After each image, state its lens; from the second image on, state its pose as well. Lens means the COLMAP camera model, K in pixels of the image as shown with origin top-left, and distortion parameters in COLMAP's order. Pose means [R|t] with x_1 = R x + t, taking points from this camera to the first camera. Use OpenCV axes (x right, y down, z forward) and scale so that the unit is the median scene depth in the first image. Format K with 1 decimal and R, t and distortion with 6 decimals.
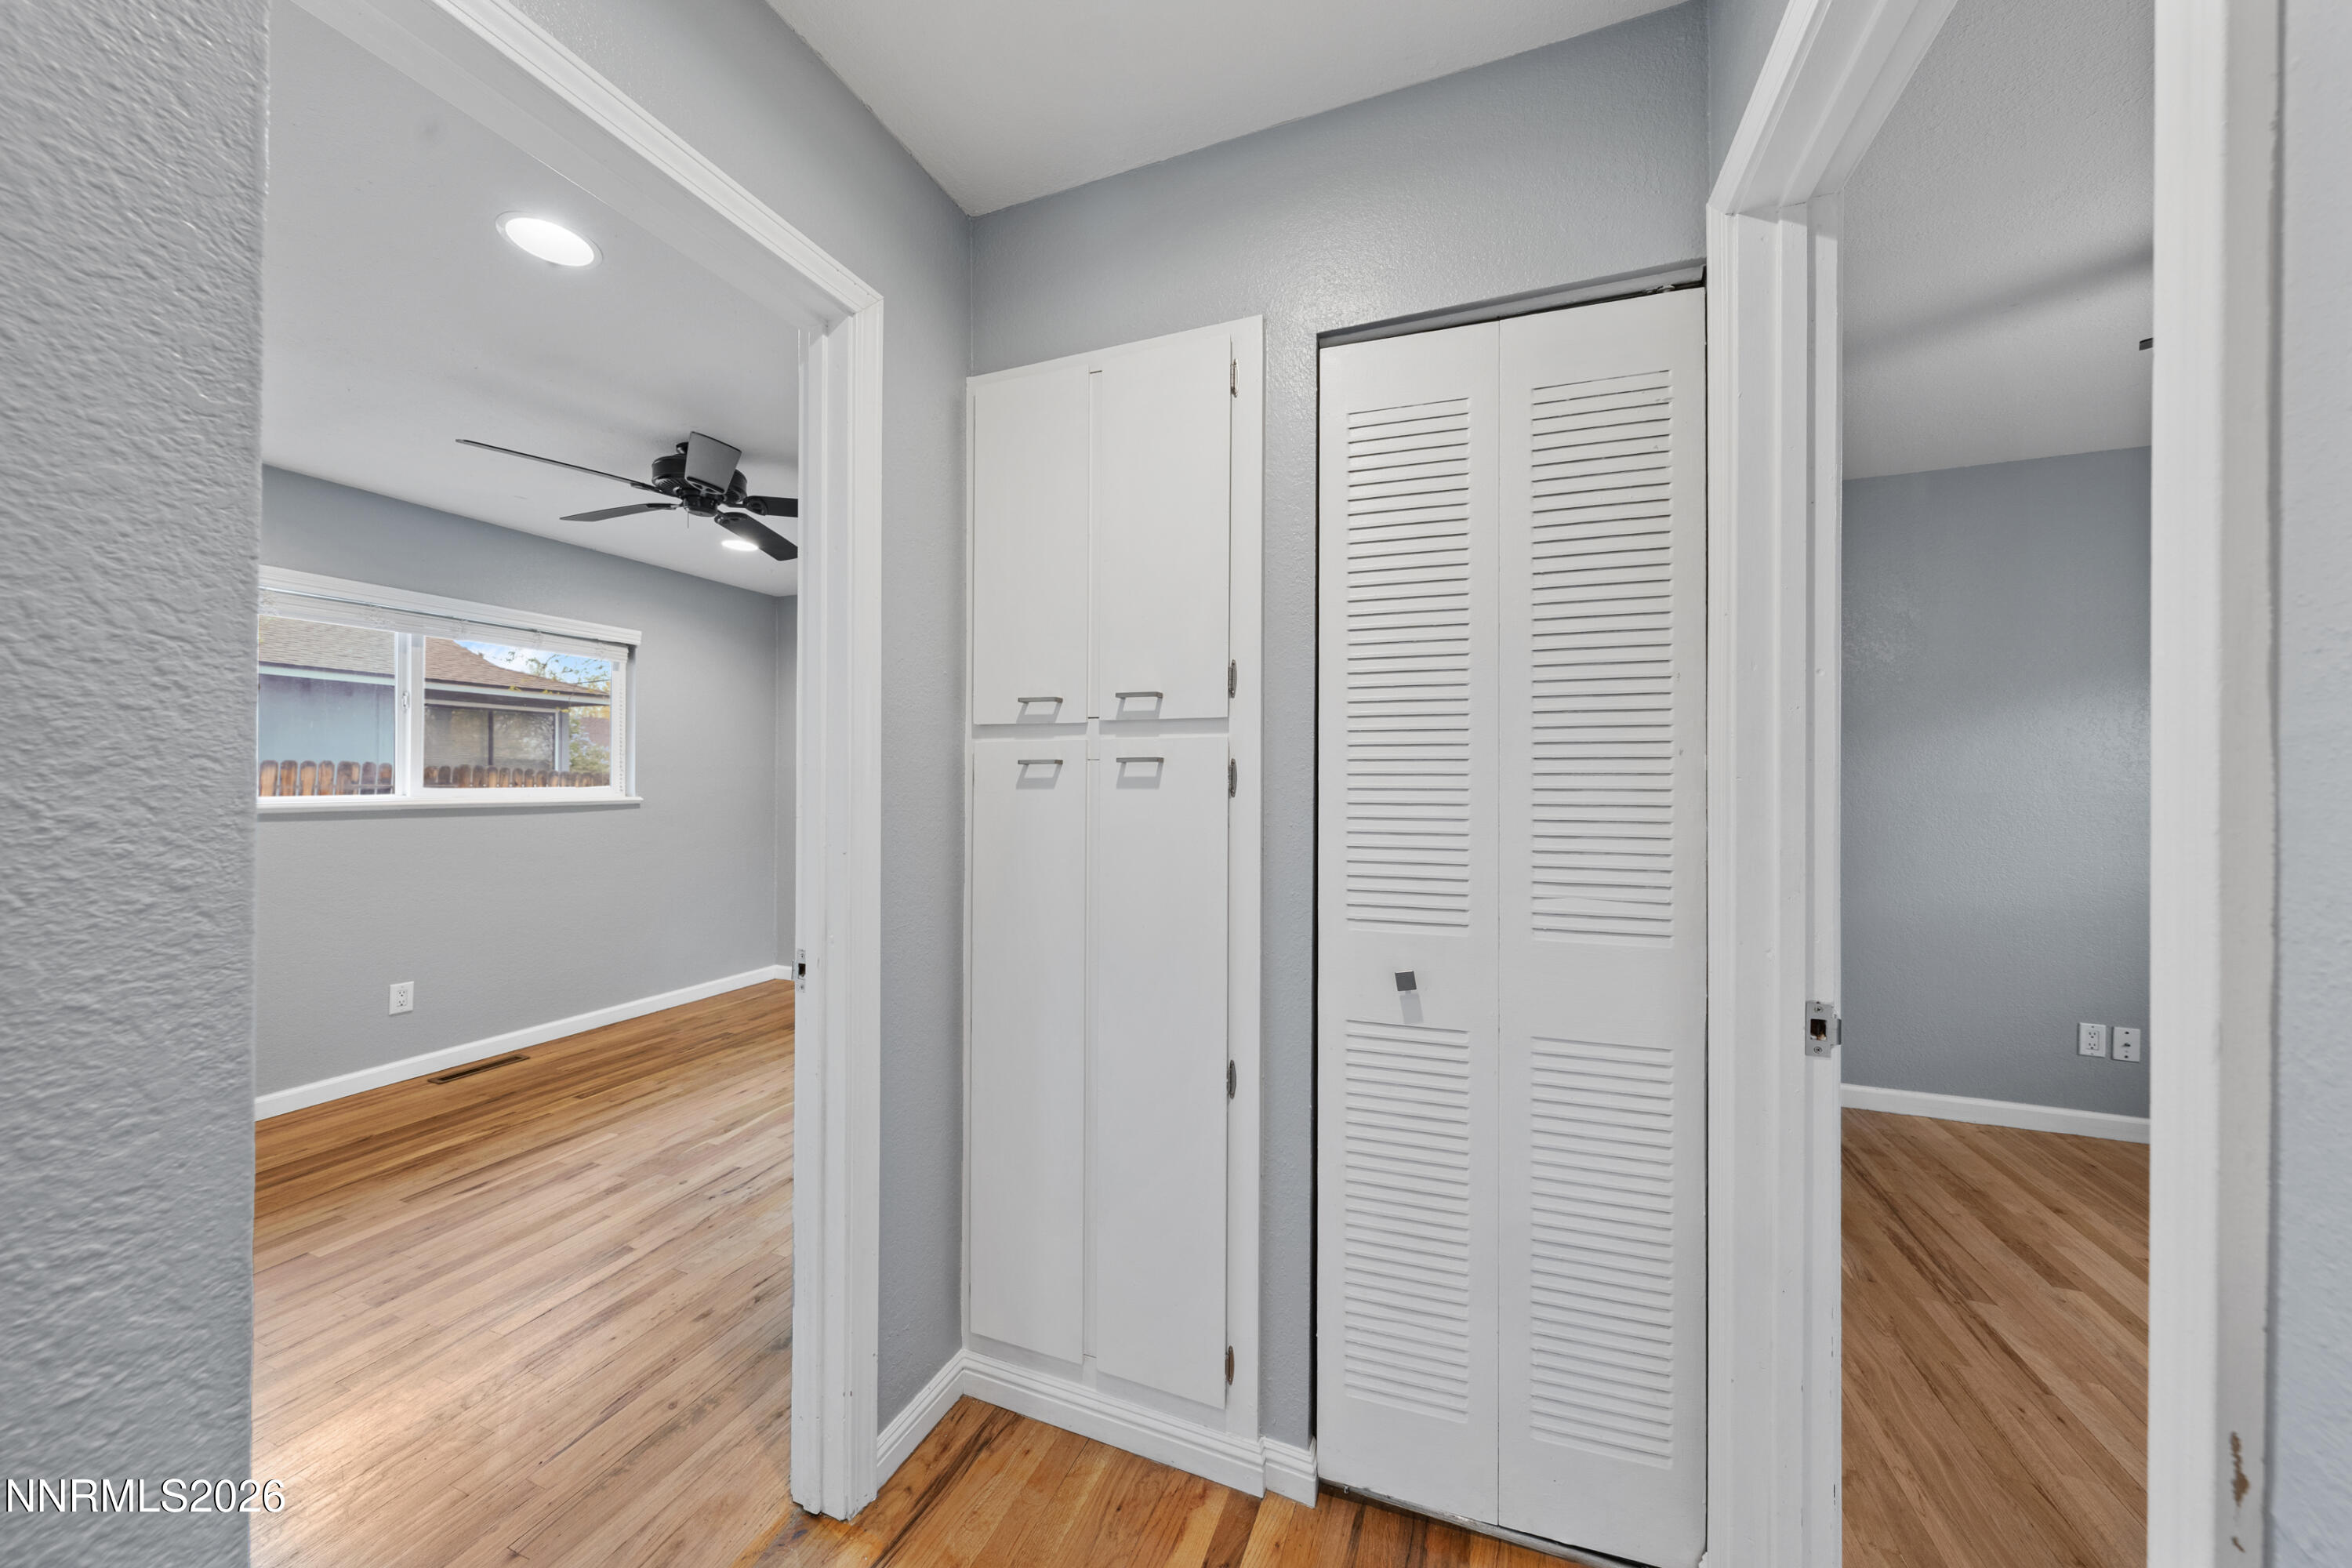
lens RADIAL K [[795.7, 0, 1175.2], [0, 795.7, 777.4], [0, 0, 1]] dist [-0.002419, -0.000120]
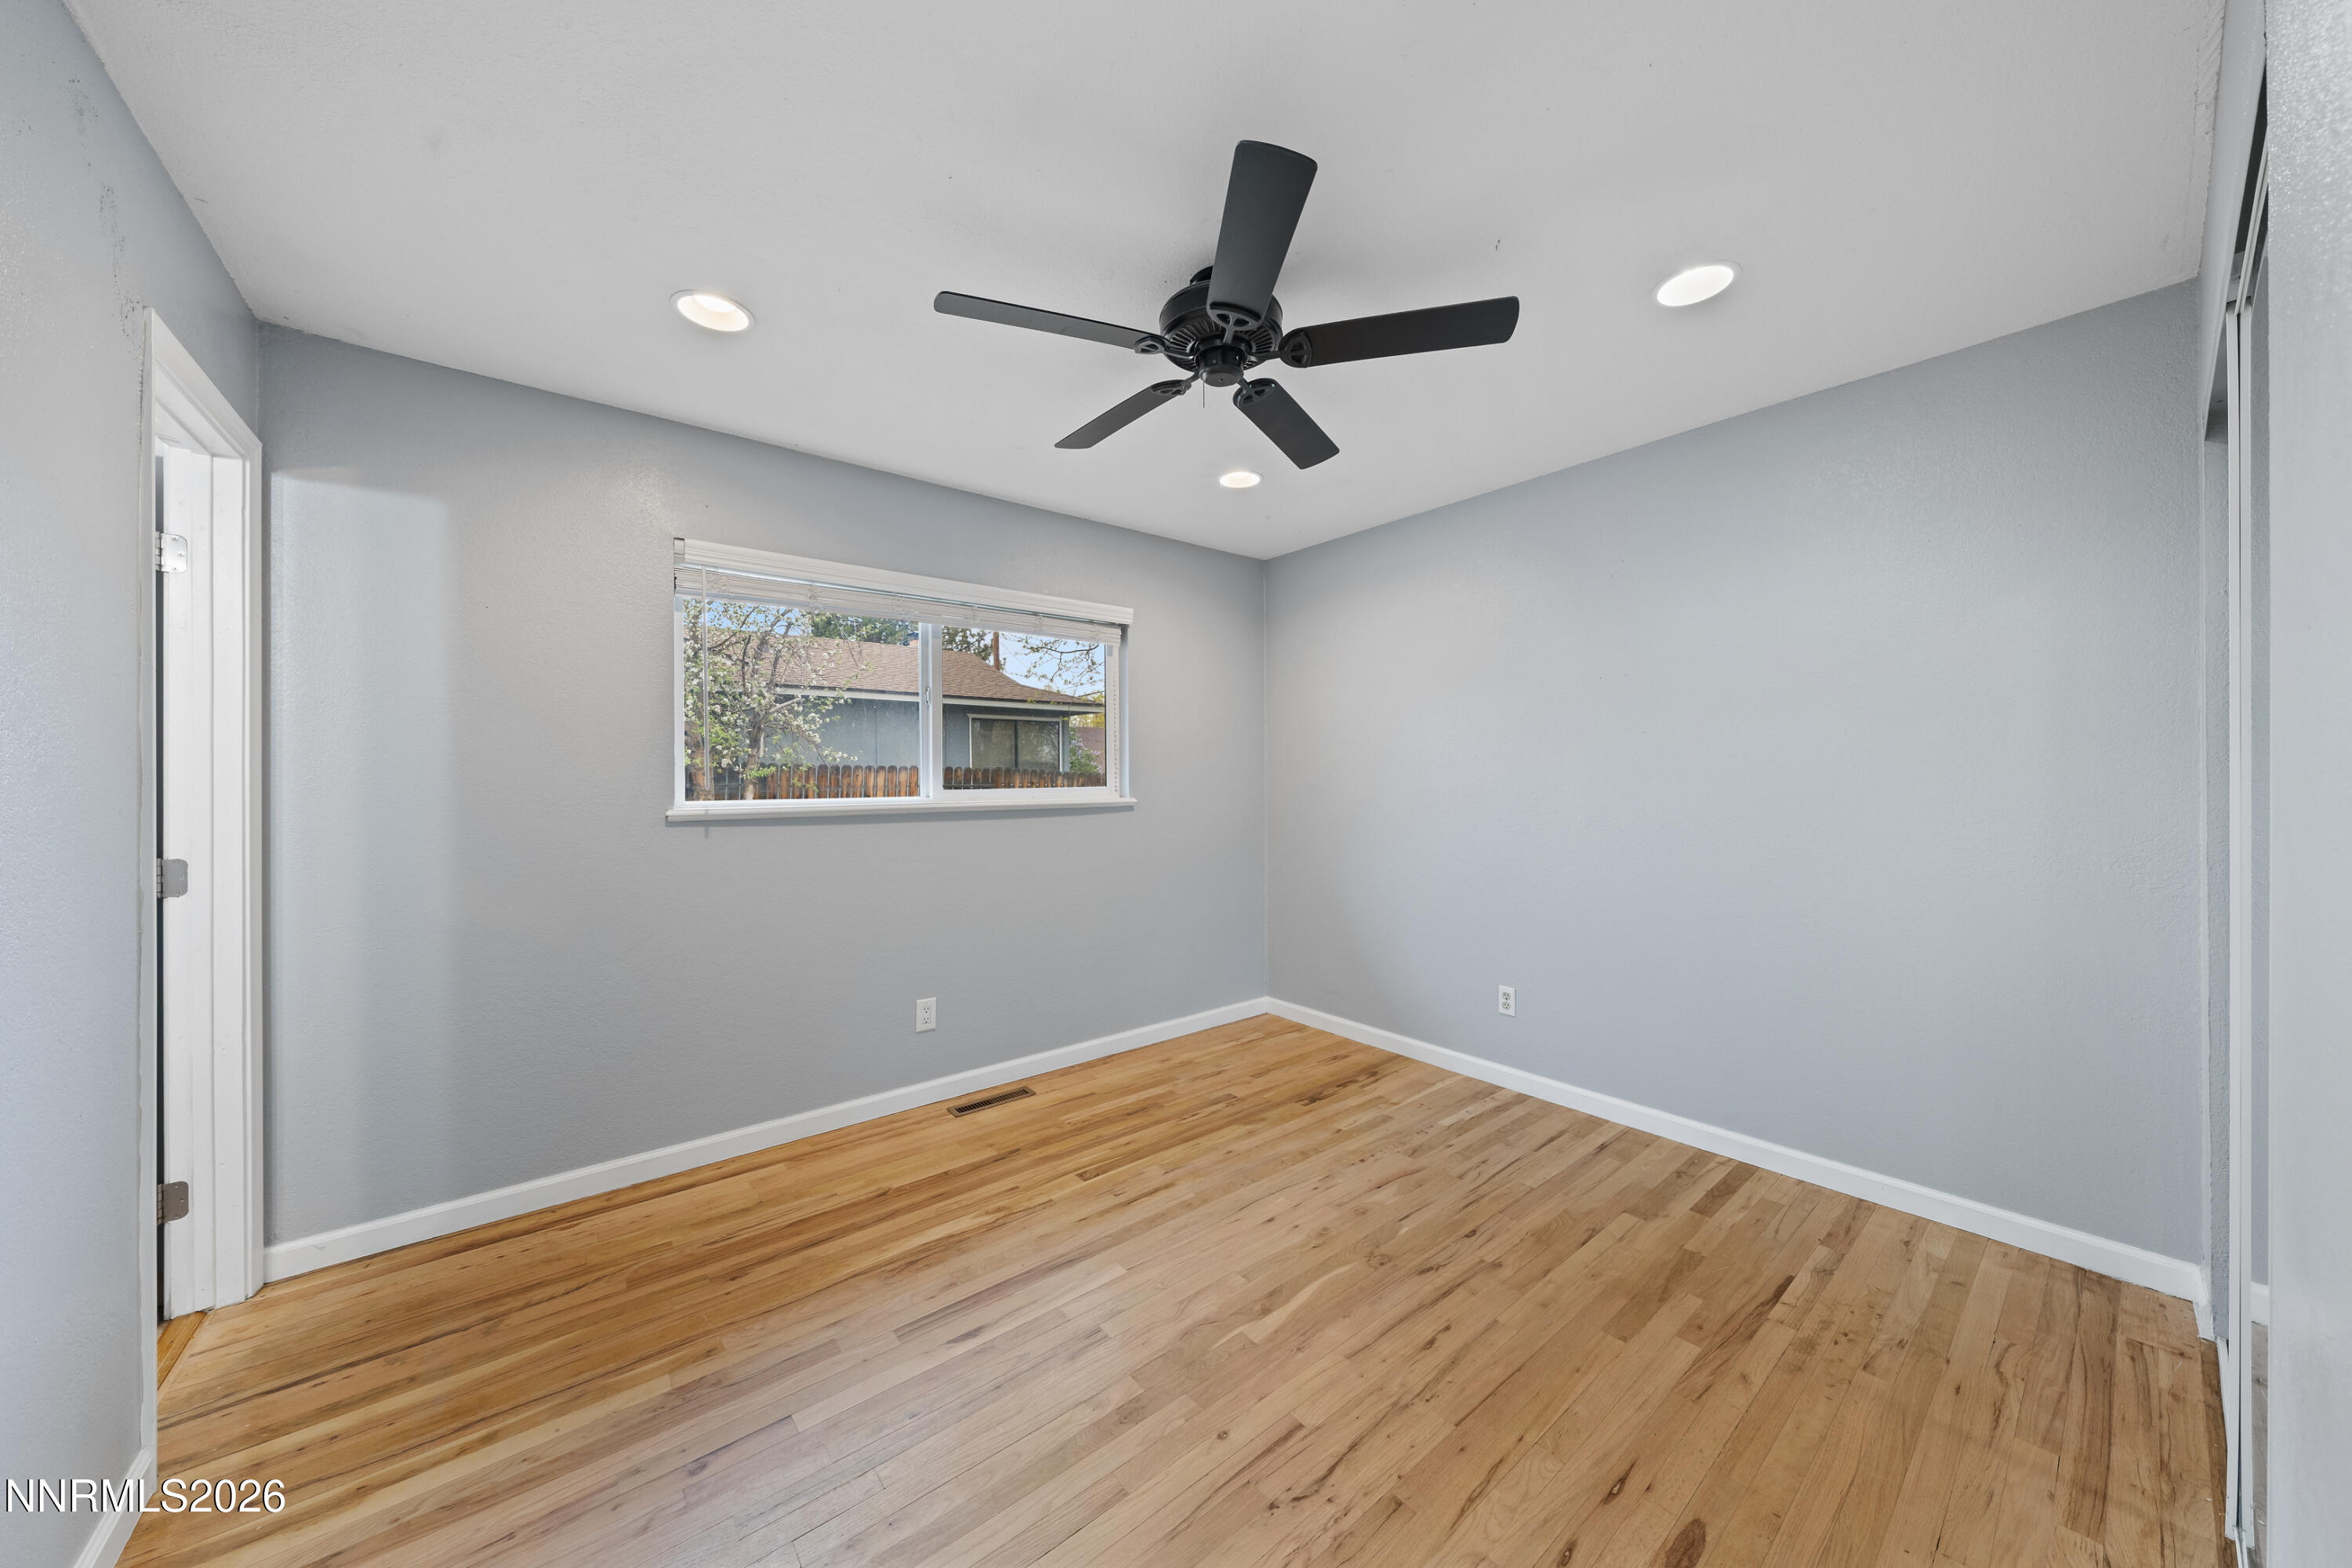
lens RADIAL K [[788.8, 0, 1171.1], [0, 788.8, 771.7], [0, 0, 1]] dist [-0.001731, -0.000311]
pose [[0.865575, -0.013168, -0.500605, -0.248382], [0.011718, 0.999913, -0.006042, 0.001035], [0.500641, -0.000637, 0.865654, 0.329302]]
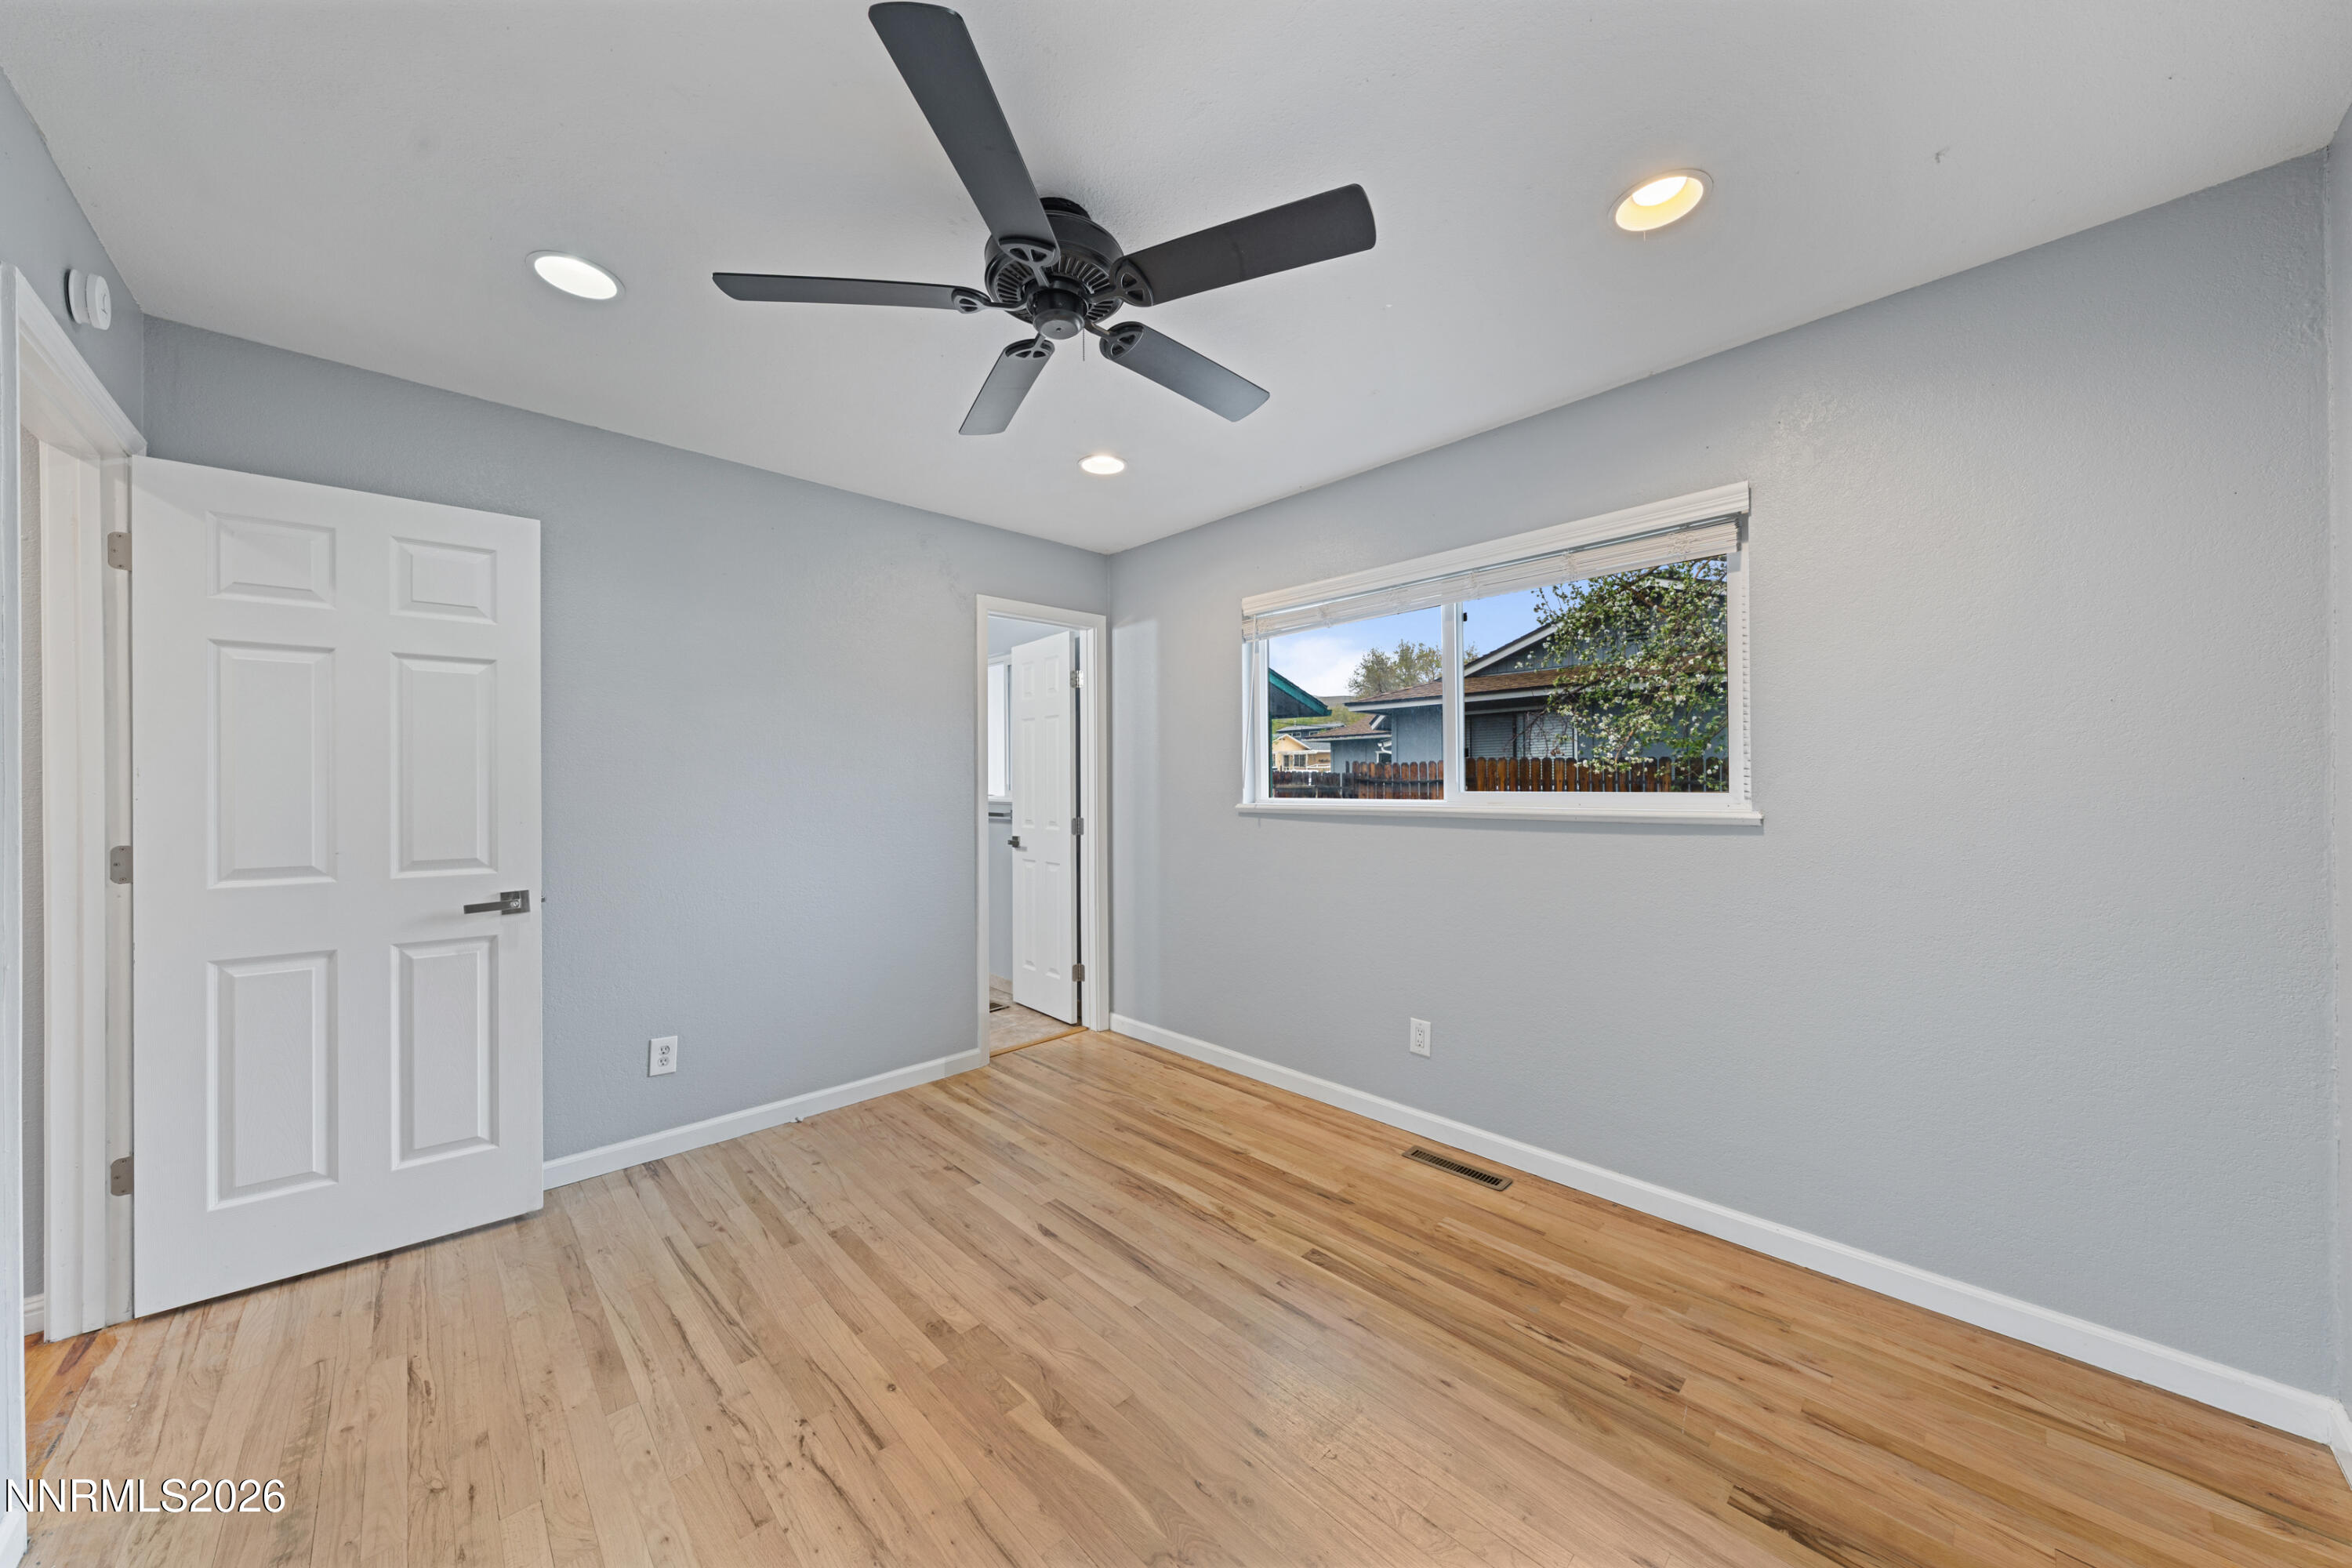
lens RADIAL K [[795.7, 0, 1176.0], [0, 795.7, 784.0], [0, 0, 1]] dist [-0.002080, -0.000259]
pose [[-0.420710, -0.001279, -0.907194, -0.082810], [0.010052, 0.999931, -0.006071, 0.006893], [0.907140, -0.011673, -0.420668, 1.086872]]
